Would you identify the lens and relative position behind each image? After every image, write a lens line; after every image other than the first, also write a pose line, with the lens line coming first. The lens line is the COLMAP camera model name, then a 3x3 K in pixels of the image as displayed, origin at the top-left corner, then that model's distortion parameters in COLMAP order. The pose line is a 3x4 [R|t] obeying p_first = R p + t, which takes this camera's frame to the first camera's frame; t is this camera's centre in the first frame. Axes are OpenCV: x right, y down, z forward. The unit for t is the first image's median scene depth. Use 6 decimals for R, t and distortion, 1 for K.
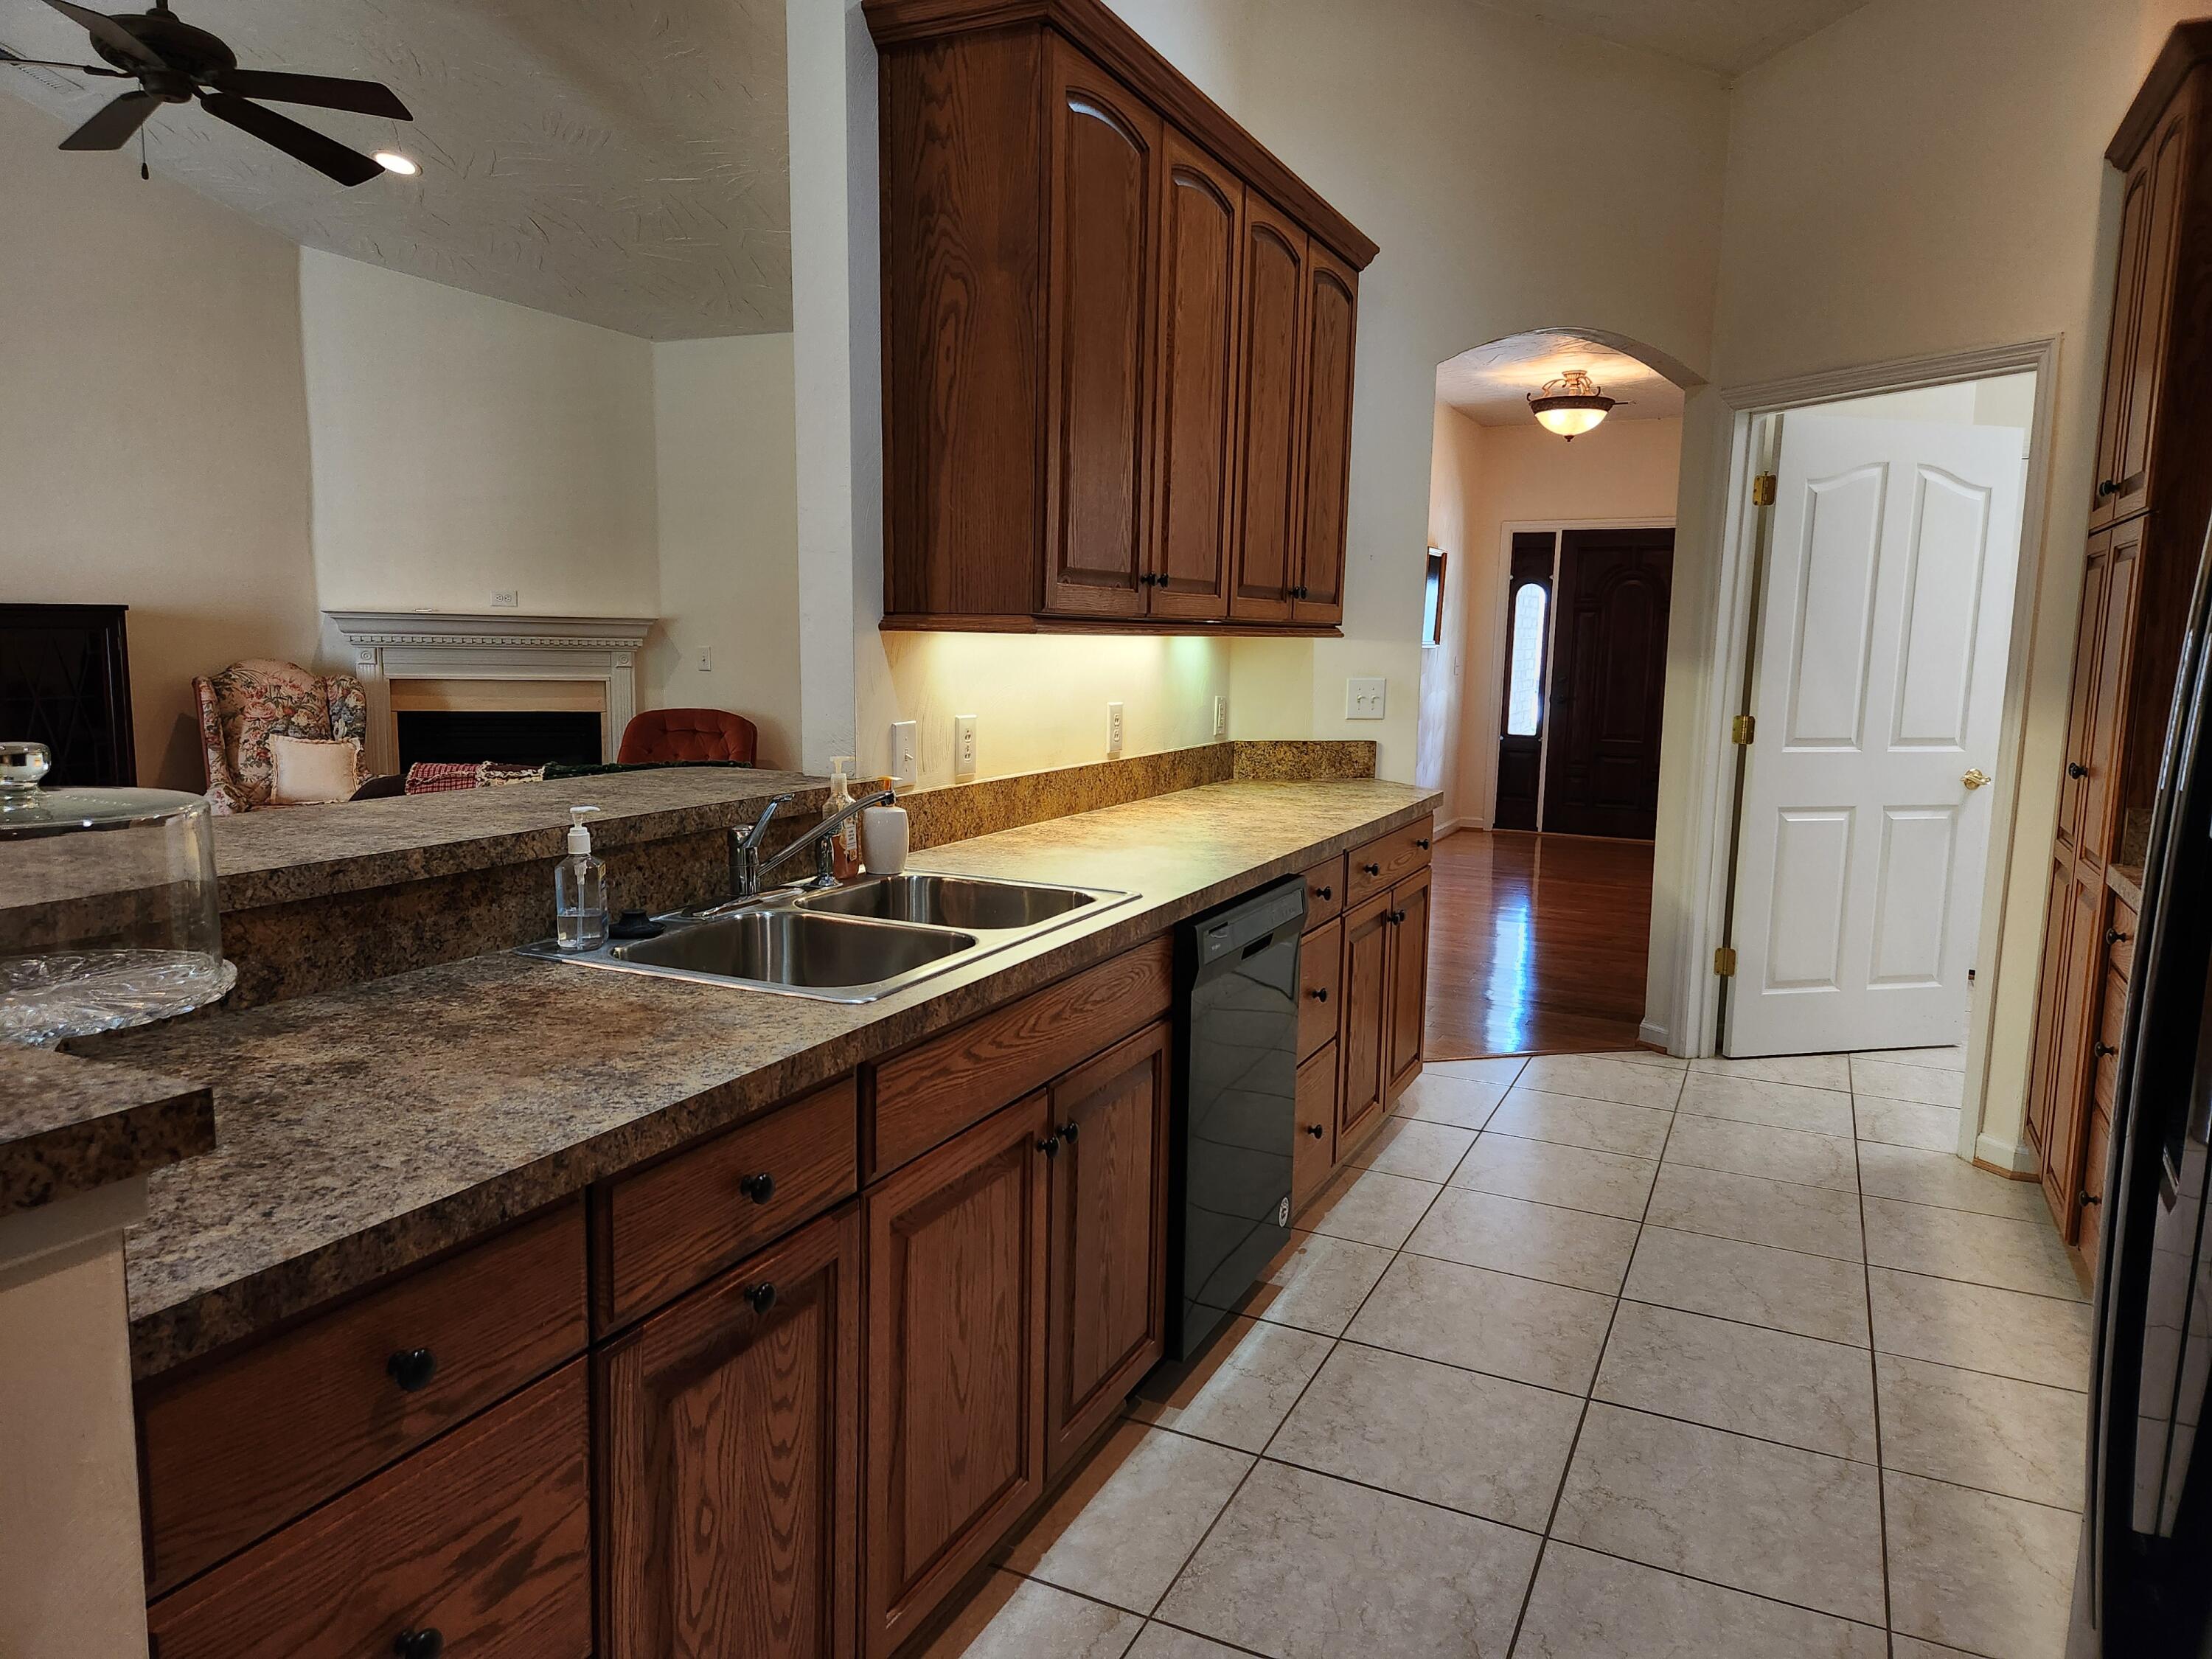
lens RADIAL K [[1469.2, 0, 1092.3], [0, 1469.2, 815.5], [0, 0, 1]] dist [0.074912, -0.059567]
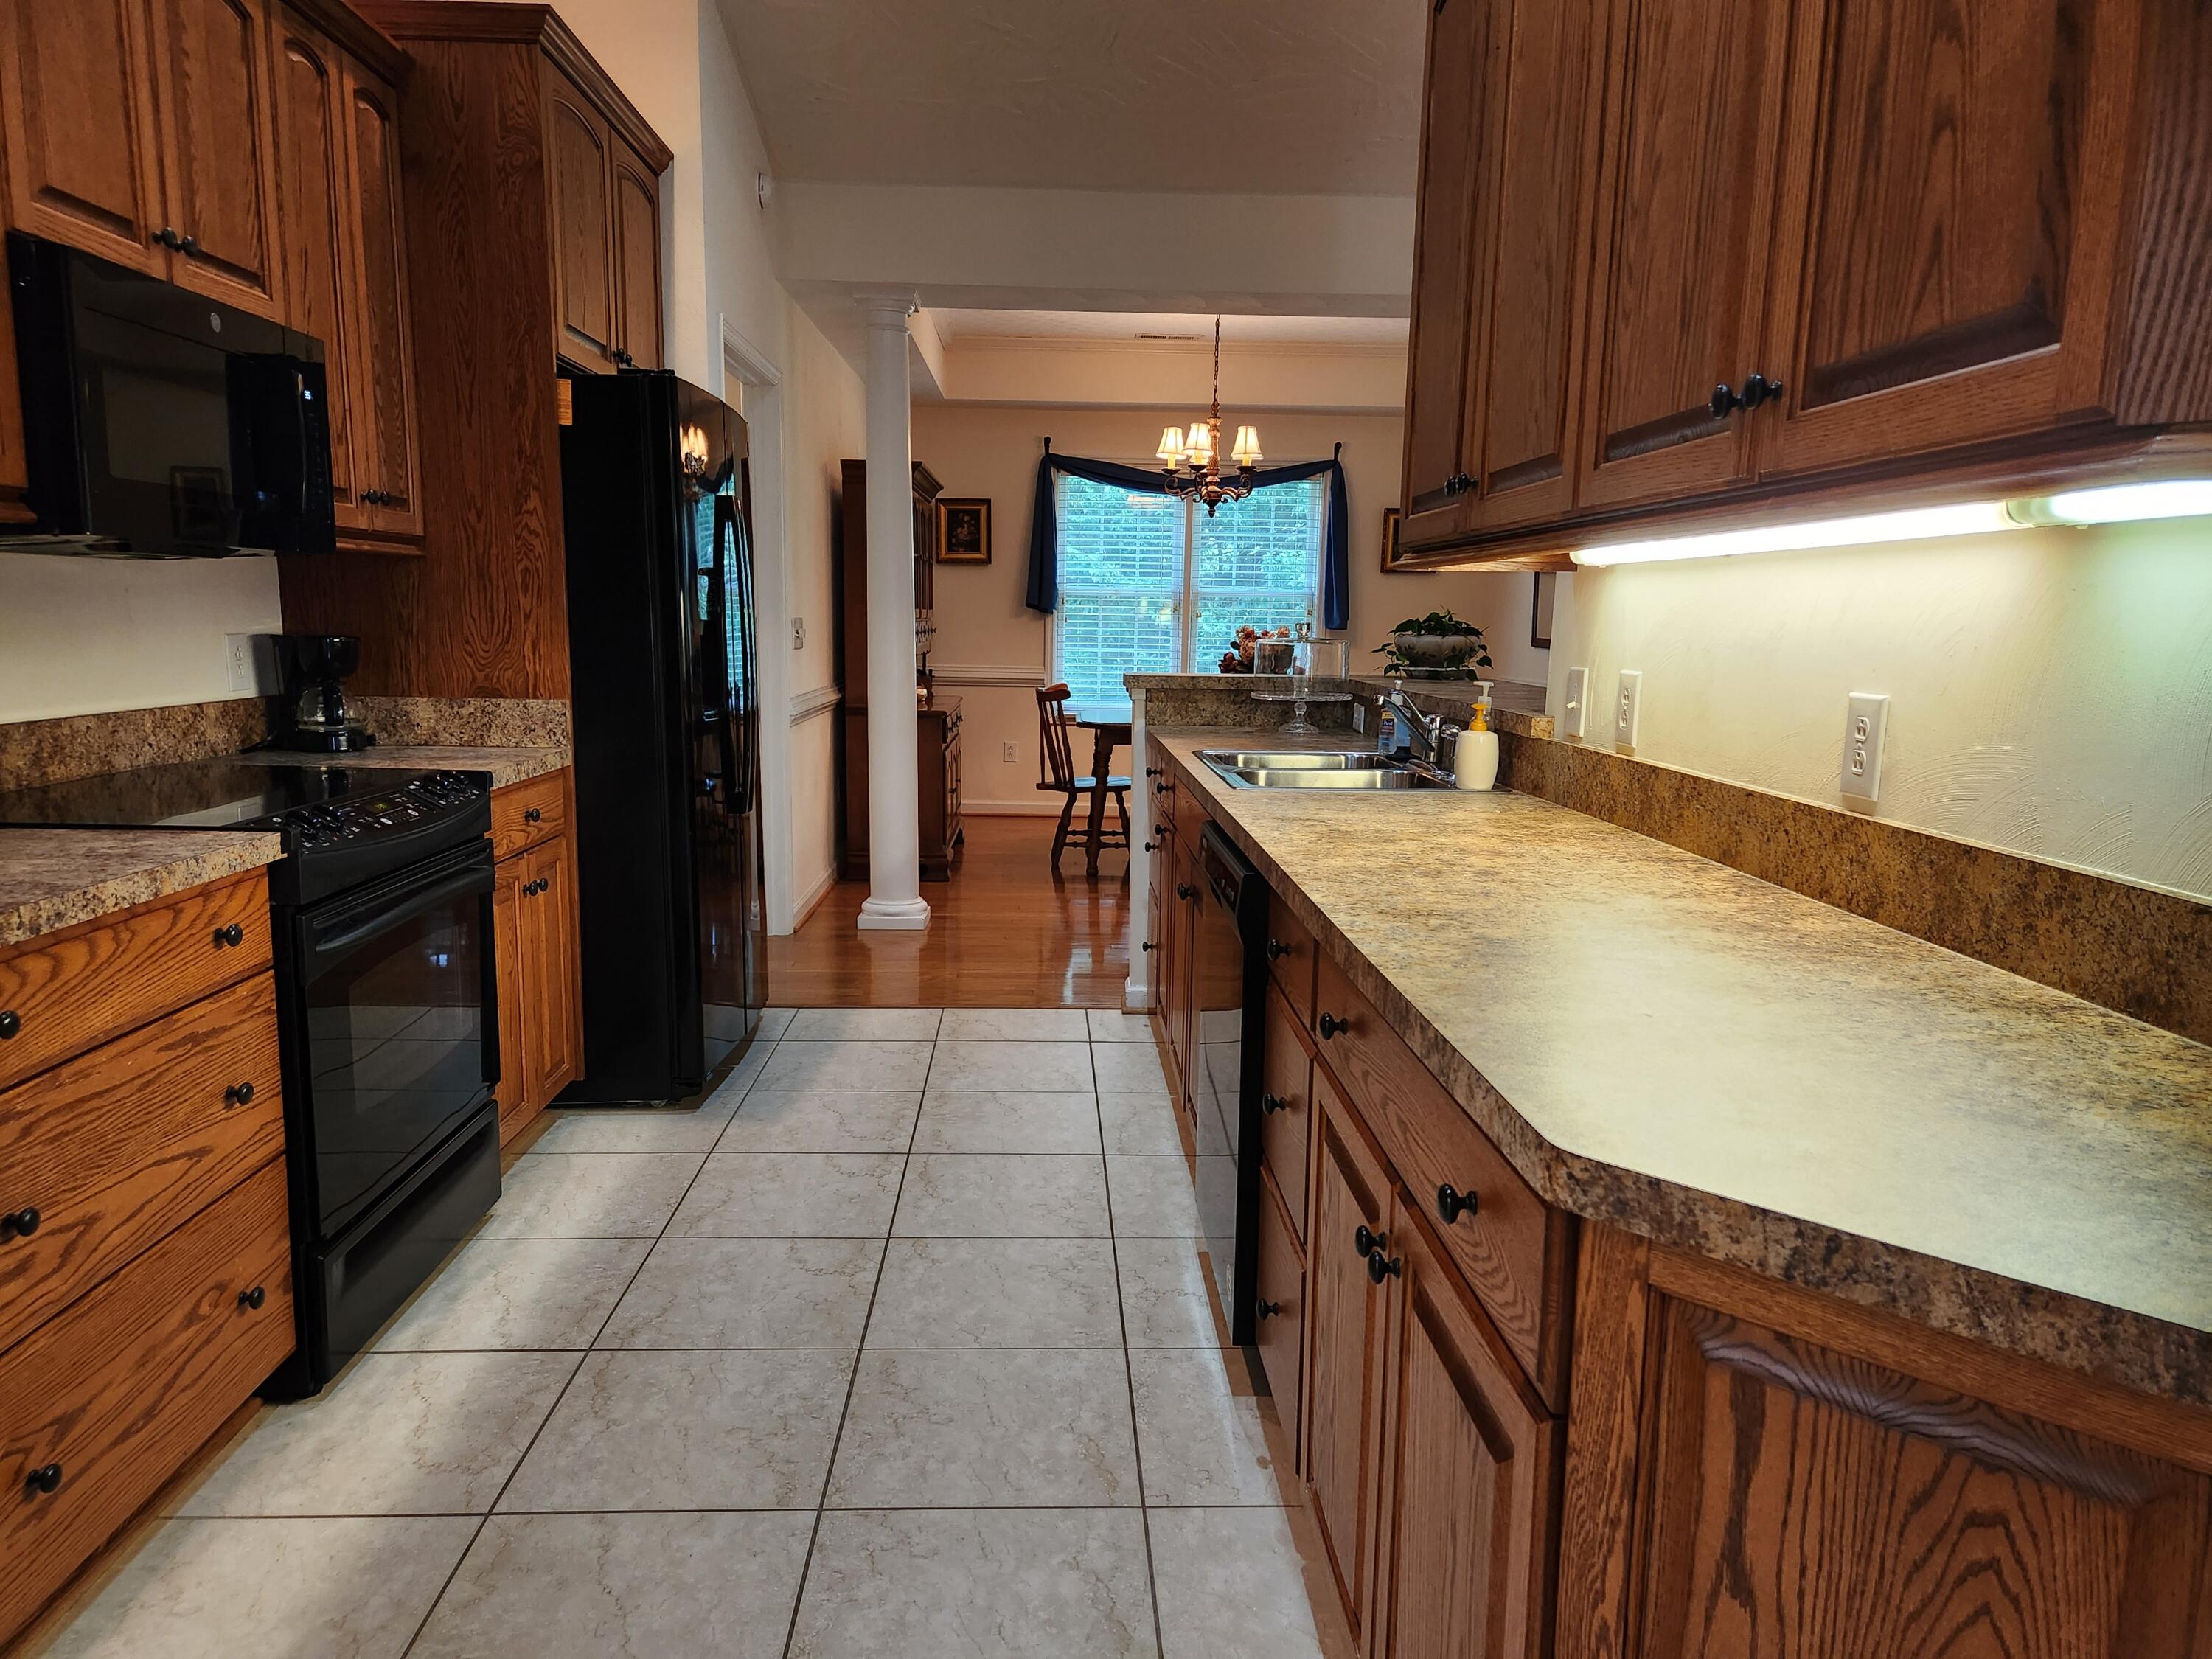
lens RADIAL K [[1469.2, 0, 1104.2], [0, 1469.2, 838.4], [0, 0, 1]] dist [0.074912, -0.059567]
pose [[-0.874005, 0.019147, -0.485540, 0.576882], [-0.104935, 0.968209, 0.227070, -0.143688], [0.474452, 0.249410, -0.844210, 1.587175]]
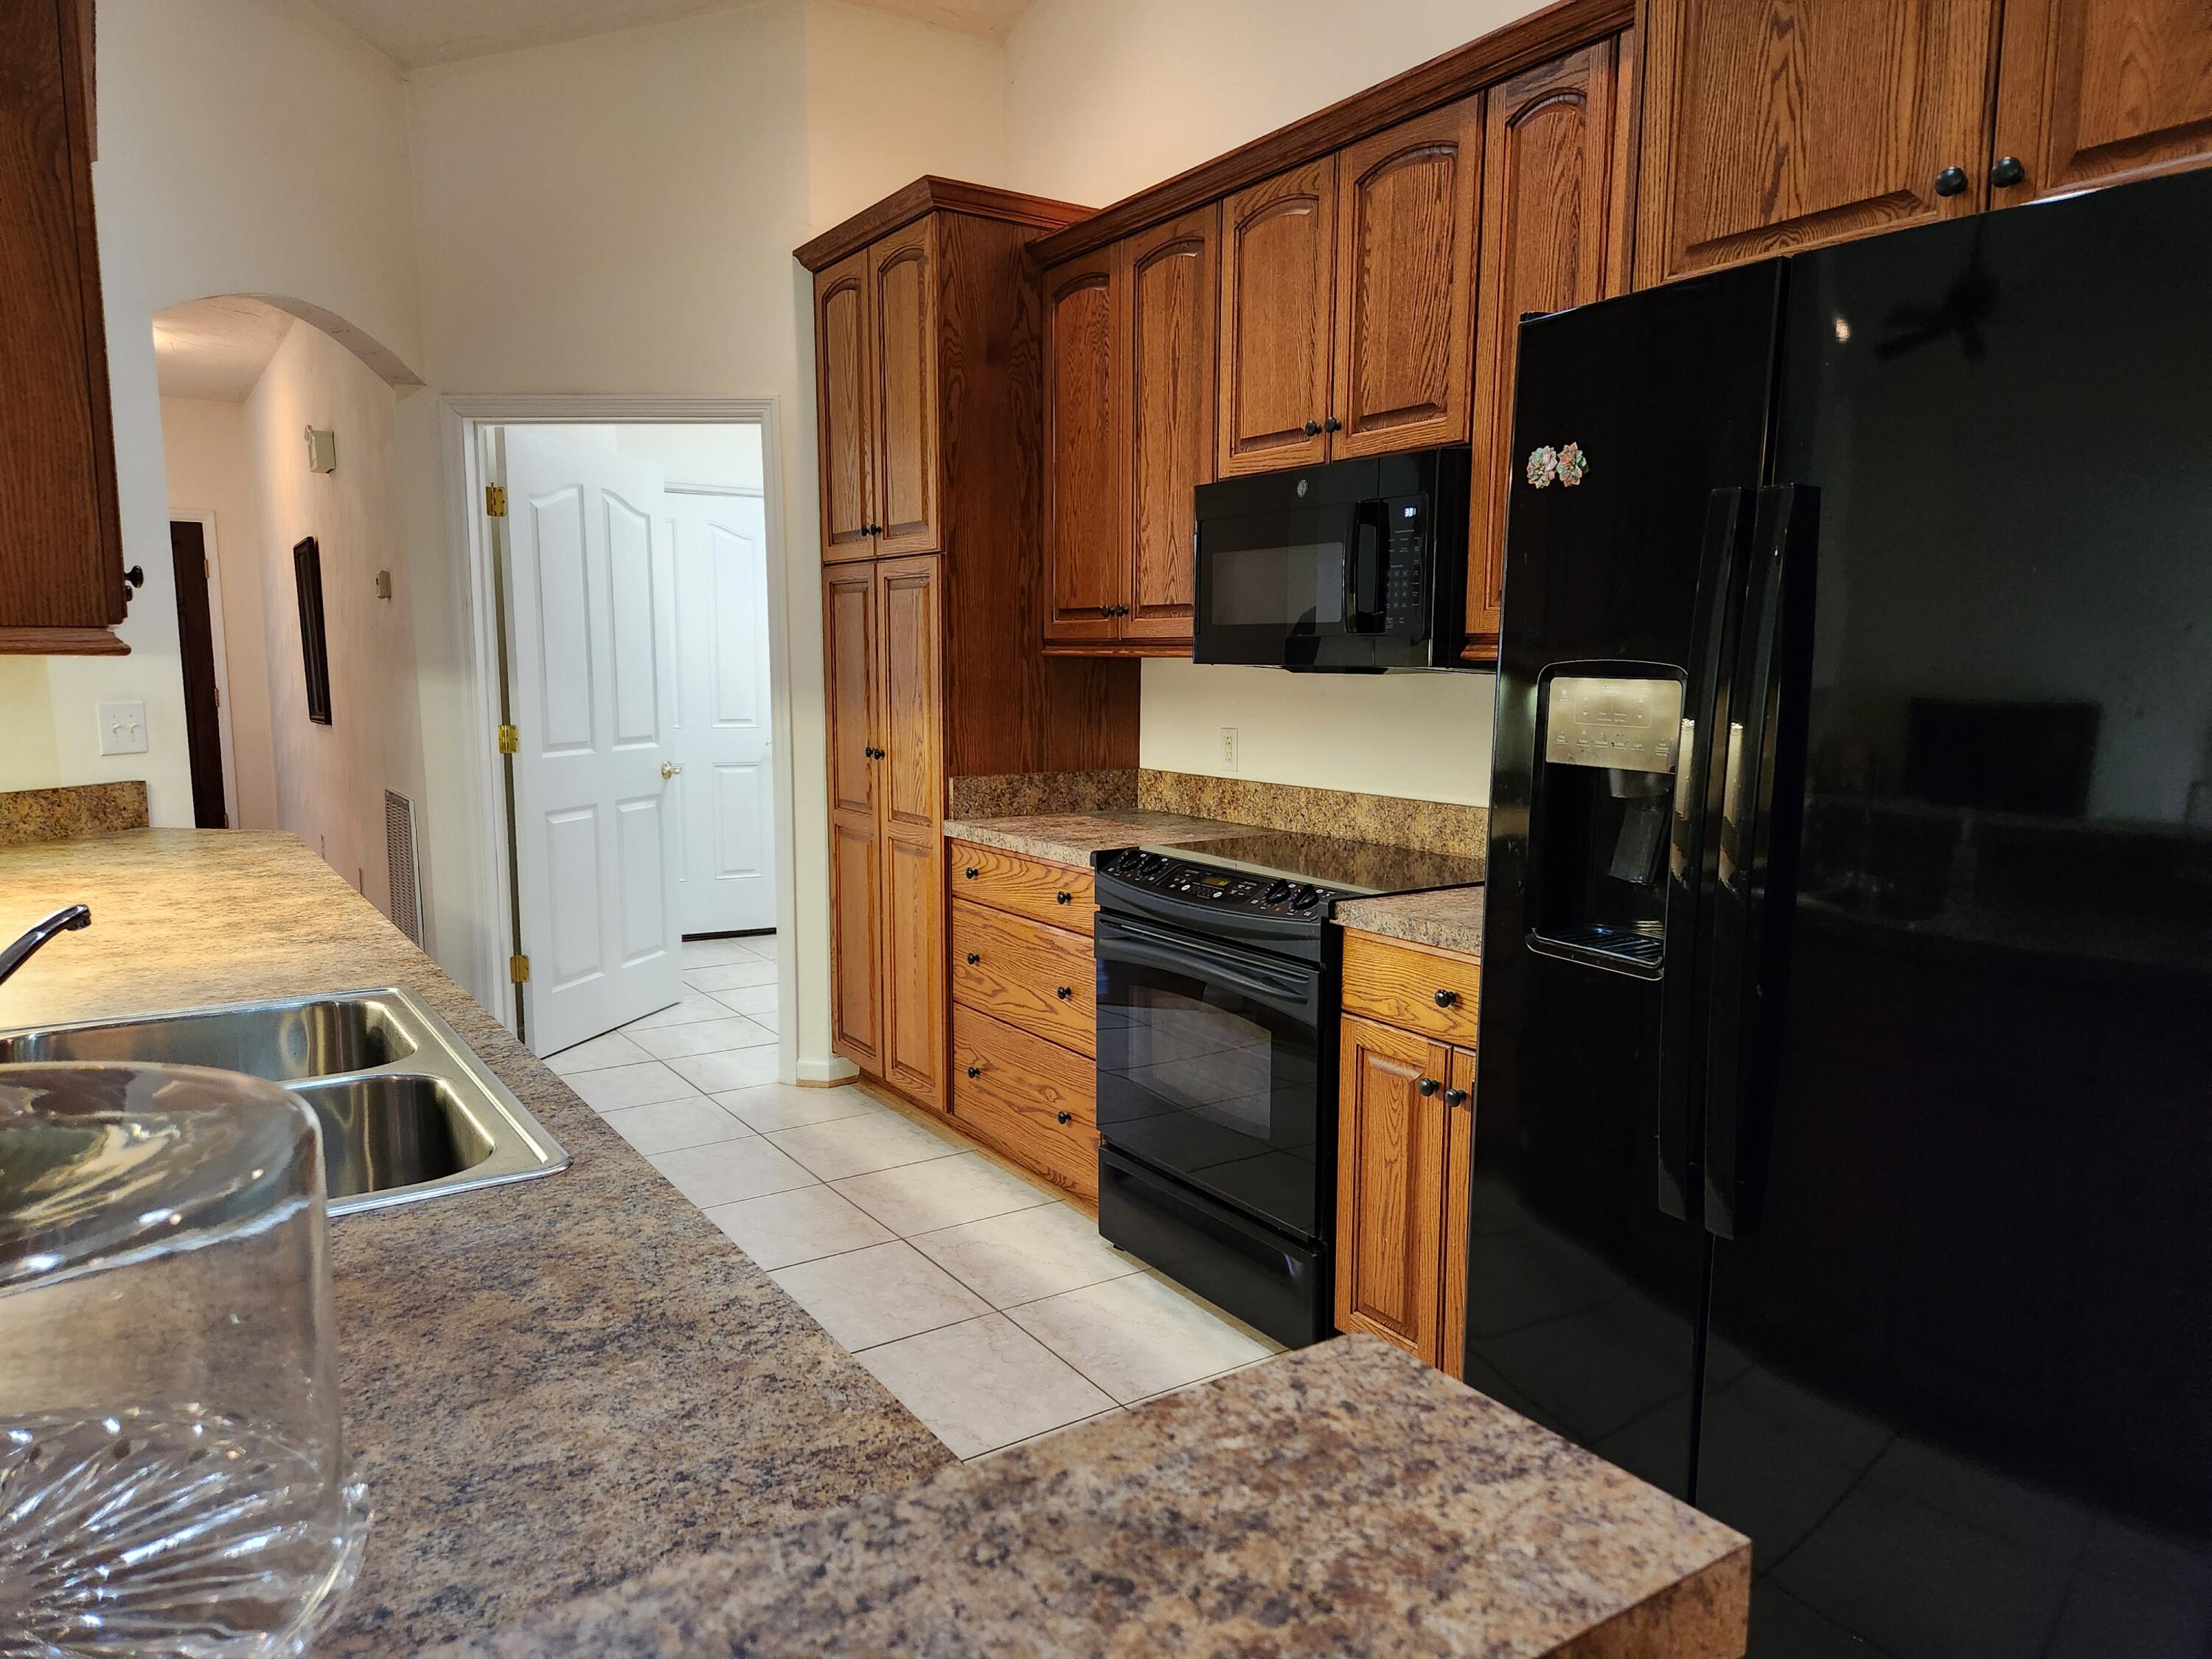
lens RADIAL K [[1469.2, 0, 1114.3], [0, 1469.2, 843.3], [0, 0, 1]] dist [0.074912, -0.059567]
pose [[0.508045, -0.126785, 0.851948, -0.352700], [0.112667, 0.990391, 0.080201, -0.034756], [-0.853930, 0.055241, 0.517448, 0.207673]]
